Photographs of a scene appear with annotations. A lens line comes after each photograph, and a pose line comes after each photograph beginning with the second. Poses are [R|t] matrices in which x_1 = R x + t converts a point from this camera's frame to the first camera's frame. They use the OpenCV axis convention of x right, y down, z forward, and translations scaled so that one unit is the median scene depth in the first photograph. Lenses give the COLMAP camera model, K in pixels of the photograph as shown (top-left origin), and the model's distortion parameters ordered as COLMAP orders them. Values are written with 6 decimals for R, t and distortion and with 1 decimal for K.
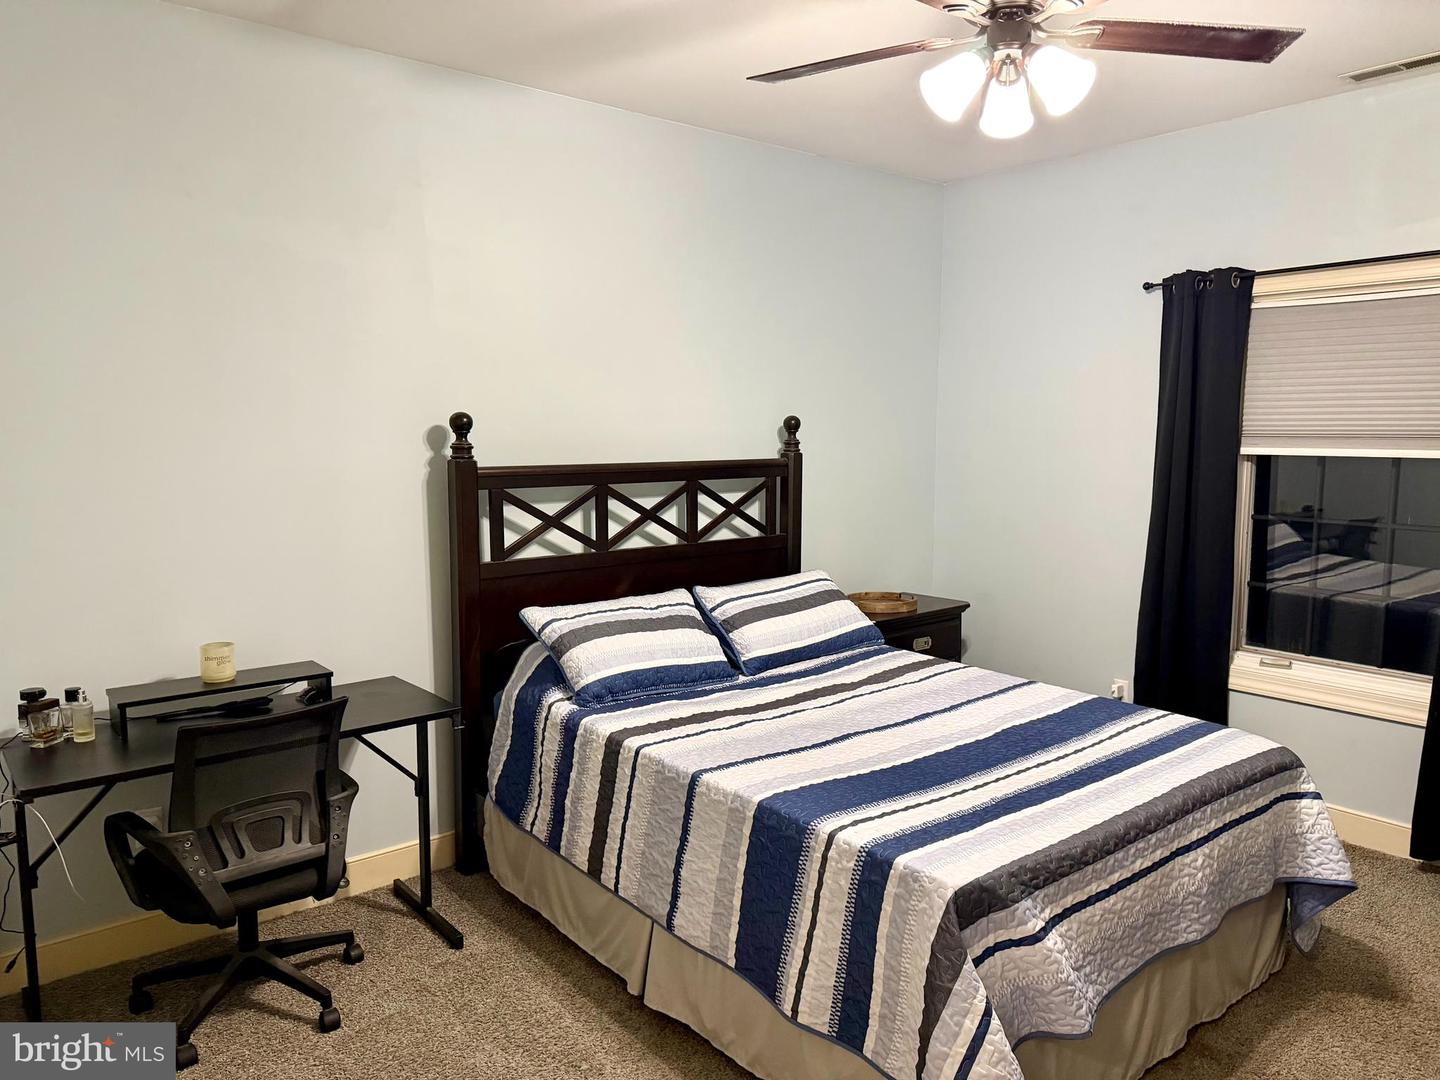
lens RADIAL K [[1015.8, 0, 724.3], [0, 1015.8, 534.2], [0, 0, 1]] dist [0.075600, -0.092633]
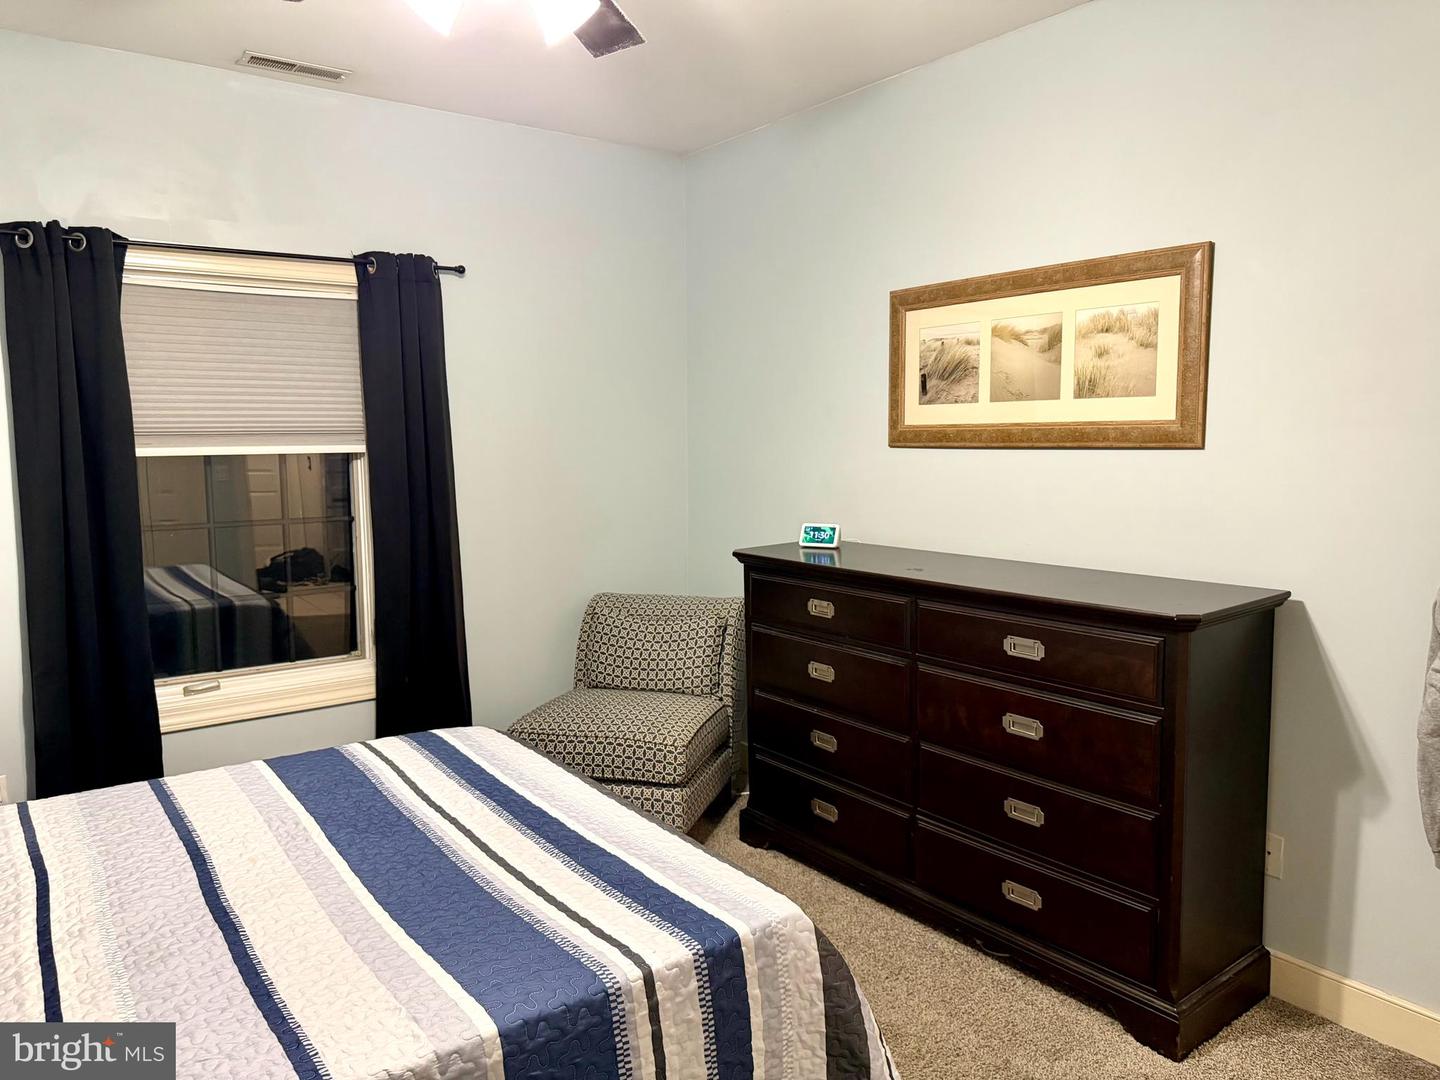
lens RADIAL K [[1015.8, 0, 724.9], [0, 1015.8, 527.4], [0, 0, 1]] dist [0.075600, -0.092633]
pose [[0.045222, -0.093998, 0.994545, -0.423921], [0.114113, 0.989533, 0.088335, -0.052297], [-0.992438, 0.109496, 0.055475, 0.641886]]
